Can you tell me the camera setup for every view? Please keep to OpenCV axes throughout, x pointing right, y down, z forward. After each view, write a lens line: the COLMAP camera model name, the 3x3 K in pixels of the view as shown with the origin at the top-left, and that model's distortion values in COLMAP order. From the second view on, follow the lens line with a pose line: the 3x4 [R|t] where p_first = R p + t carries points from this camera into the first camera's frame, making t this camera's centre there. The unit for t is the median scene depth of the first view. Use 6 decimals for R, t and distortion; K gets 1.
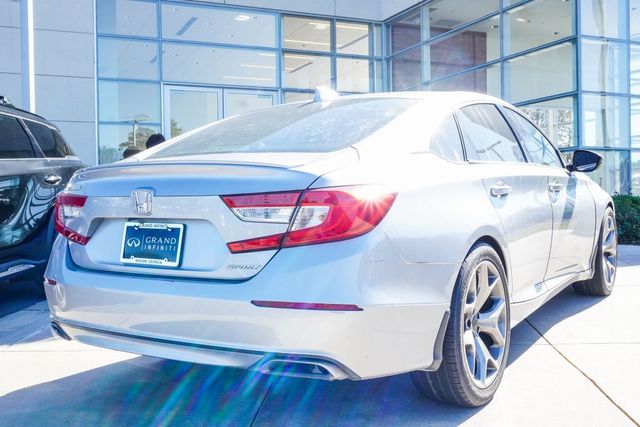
lens RADIAL K [[738.2, 0, 320.0], [0, 738.2, 213.5], [0, 0, 1]] dist [-0.008145, -0.019768]
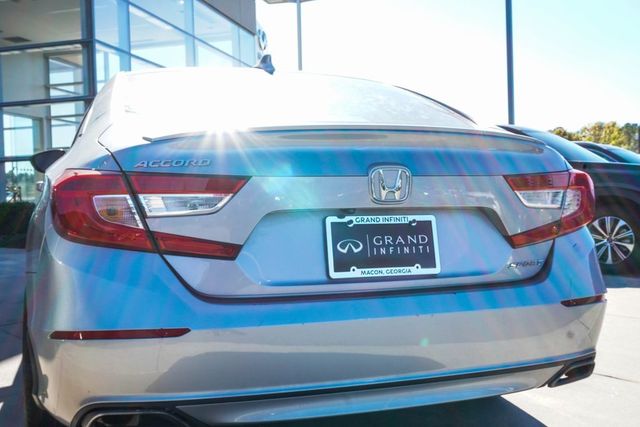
lens RADIAL K [[738.2, 0, 320.0], [0, 738.2, 213.5], [0, 0, 1]] dist [-0.008145, -0.019768]
pose [[0.616662, -0.017426, 0.787035, -0.823159], [0.036992, 0.999292, -0.006859, 0.013655], [-0.786358, 0.033344, 0.616870, 0.634024]]
